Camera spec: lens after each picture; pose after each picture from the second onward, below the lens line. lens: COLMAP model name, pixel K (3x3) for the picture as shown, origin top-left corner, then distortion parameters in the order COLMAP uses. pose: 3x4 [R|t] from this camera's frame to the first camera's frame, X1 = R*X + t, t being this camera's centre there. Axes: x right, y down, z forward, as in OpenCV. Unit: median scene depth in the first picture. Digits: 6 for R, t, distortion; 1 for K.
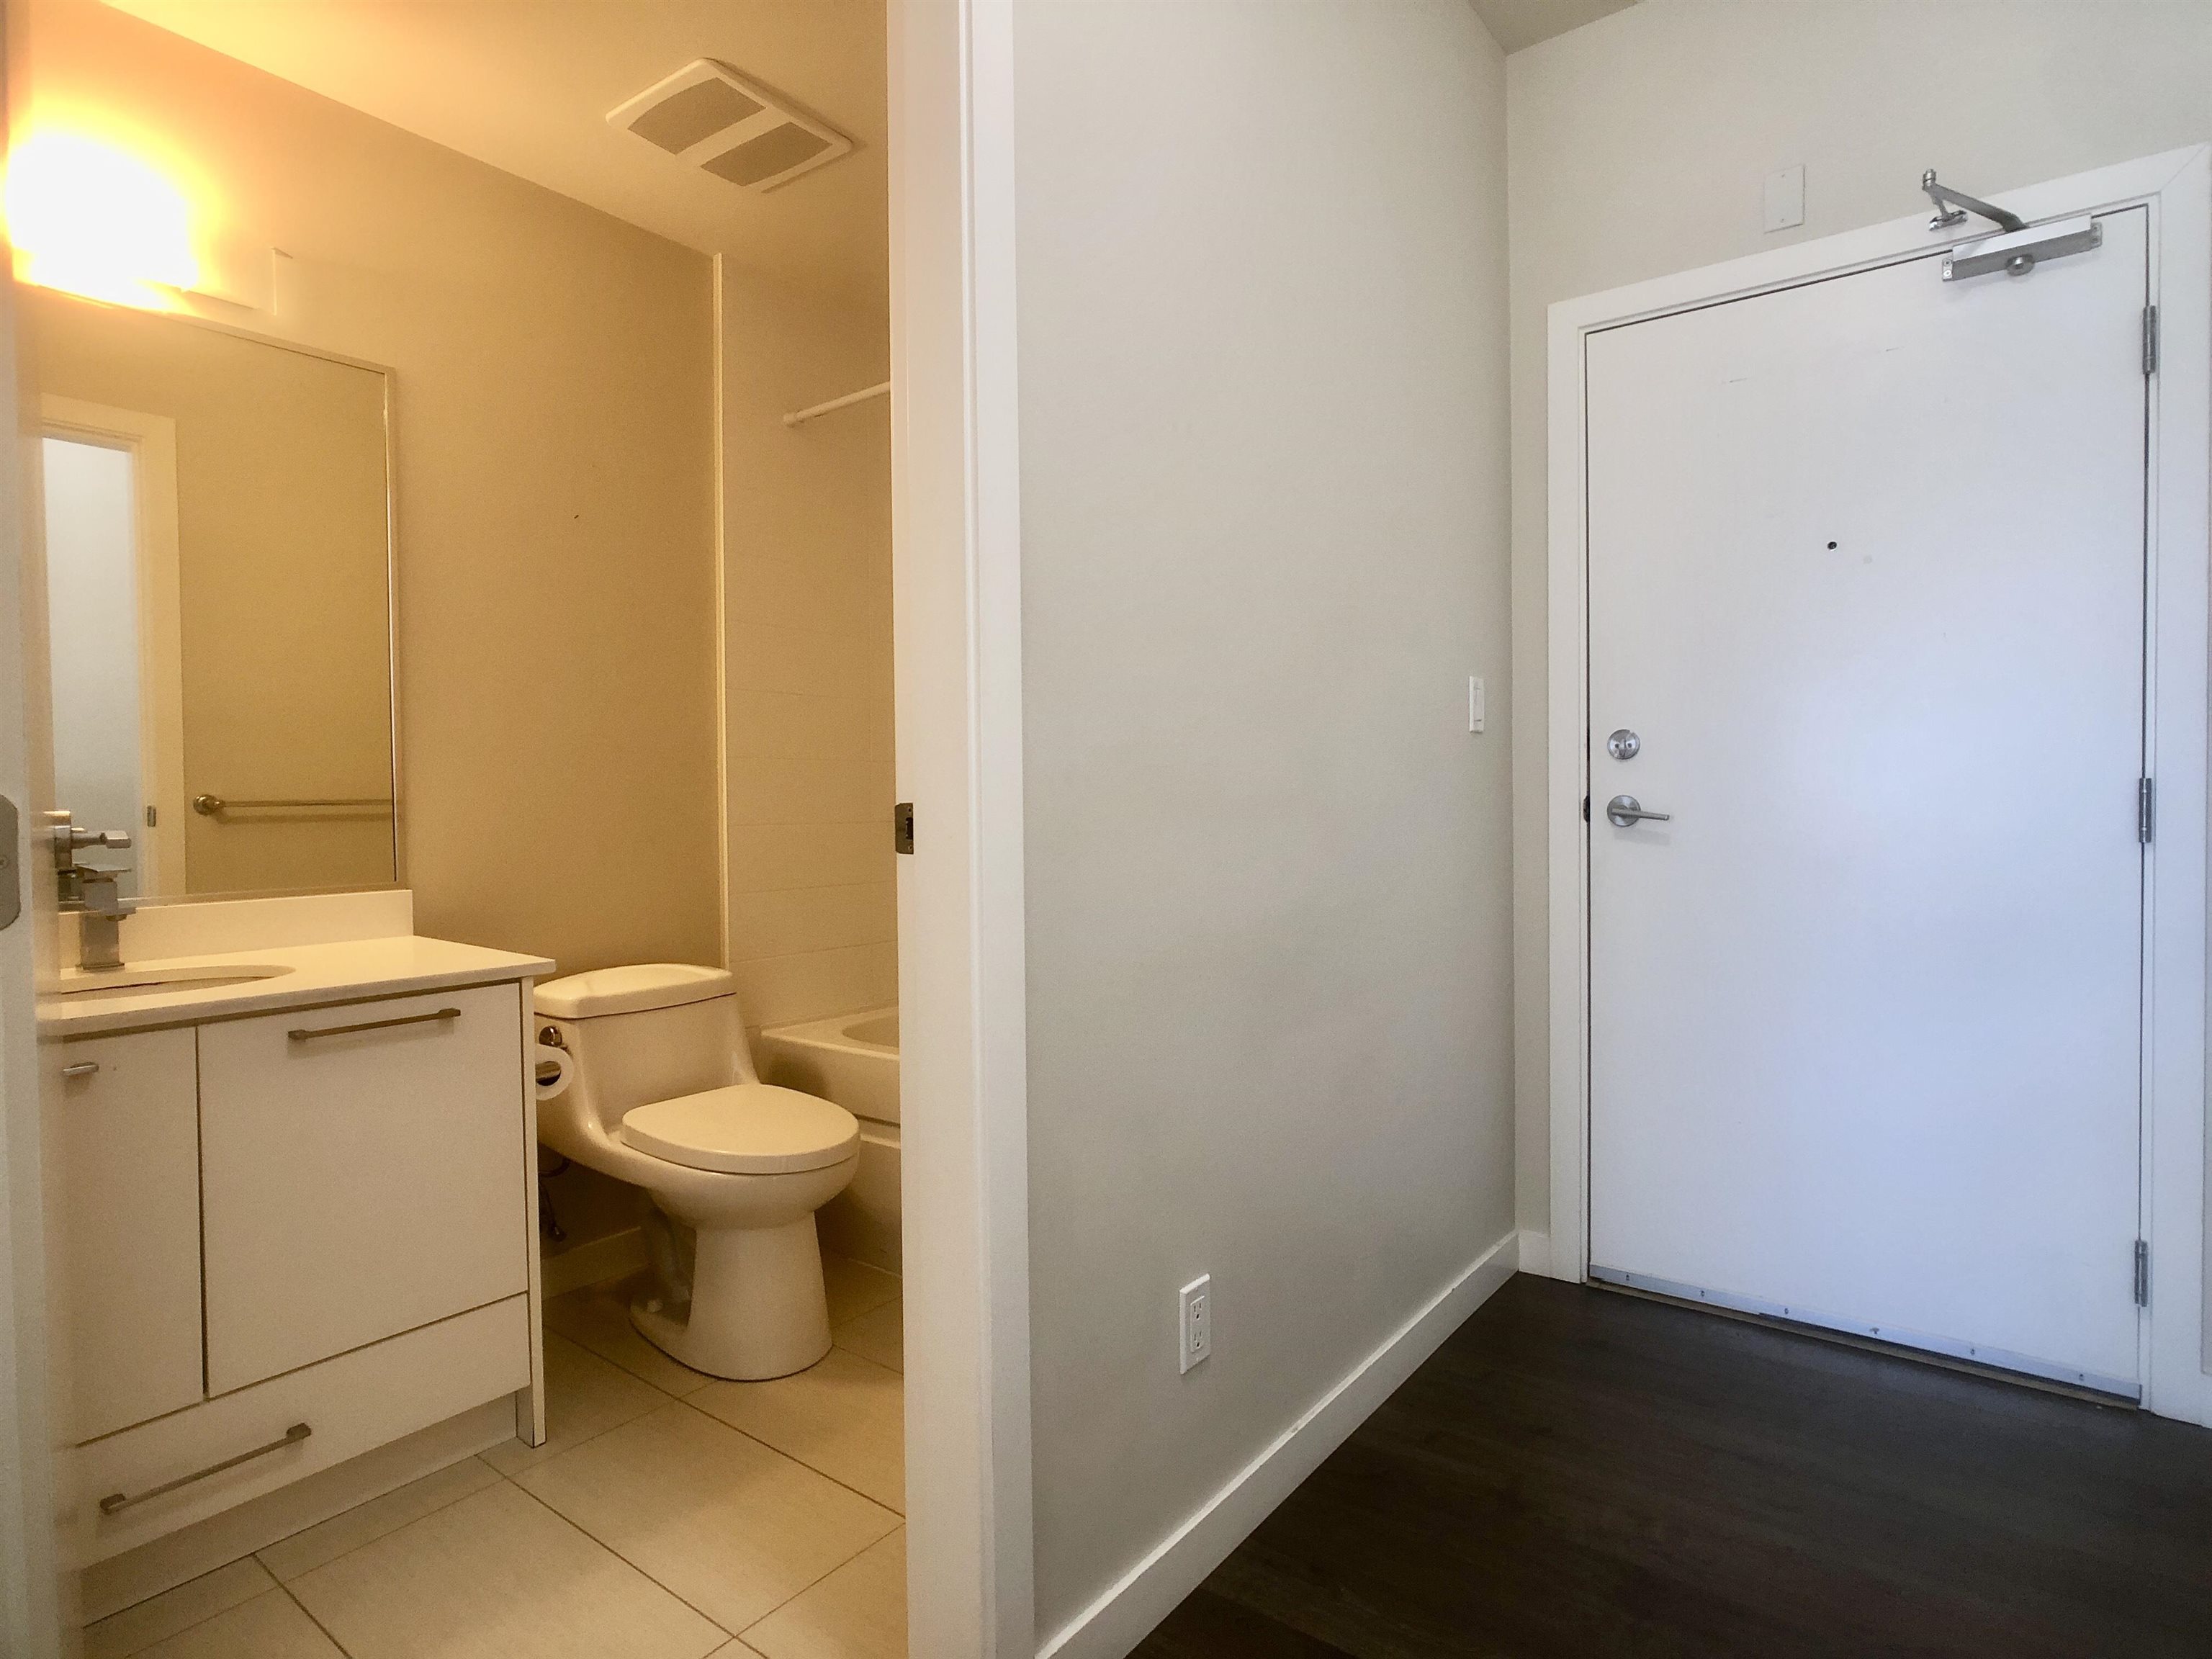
lens RADIAL K [[1157.6, 0, 1135.2], [0, 1157.6, 815.4], [0, 0, 1]] dist [-0.047837, 0.023824]
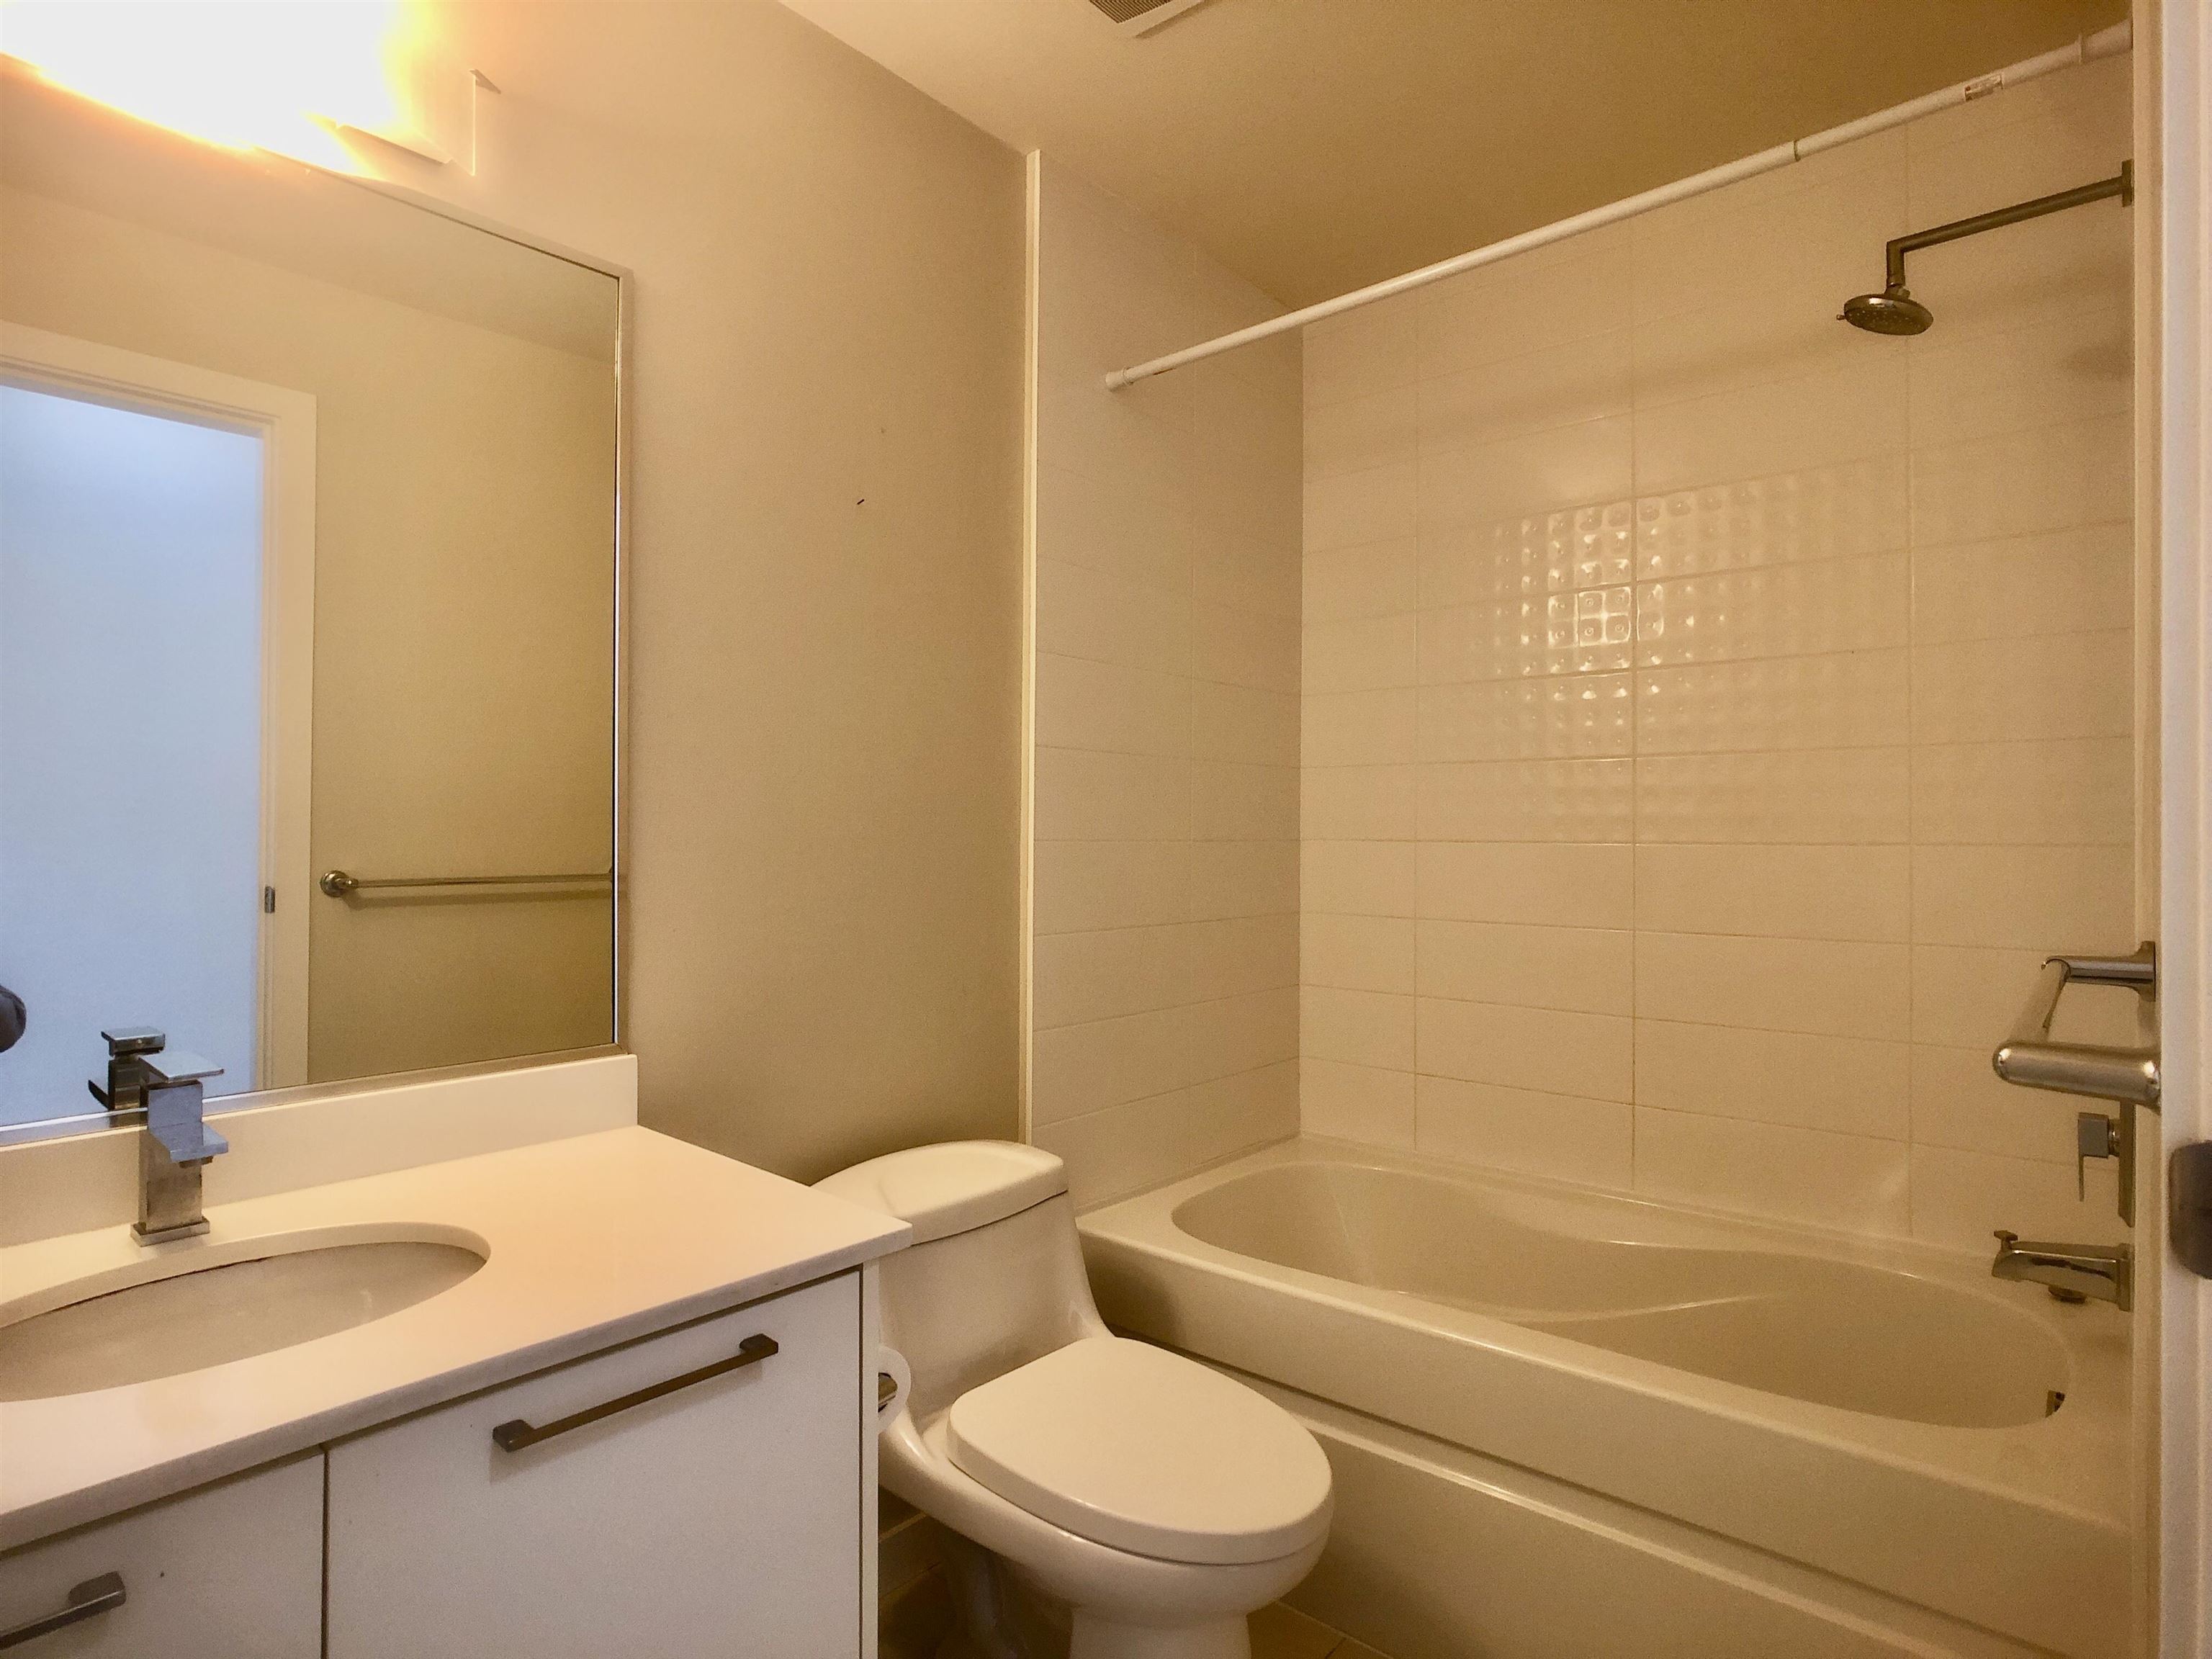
lens RADIAL K [[1169.8, 0, 1135.7], [0, 1169.8, 819.7], [0, 0, 1]] dist [-0.049544, 0.027307]
pose [[0.997241, 0.011883, -0.073273, -0.265644], [-0.014102, 0.999455, -0.029833, -0.048750], [0.072878, 0.030784, 0.996866, 0.310881]]
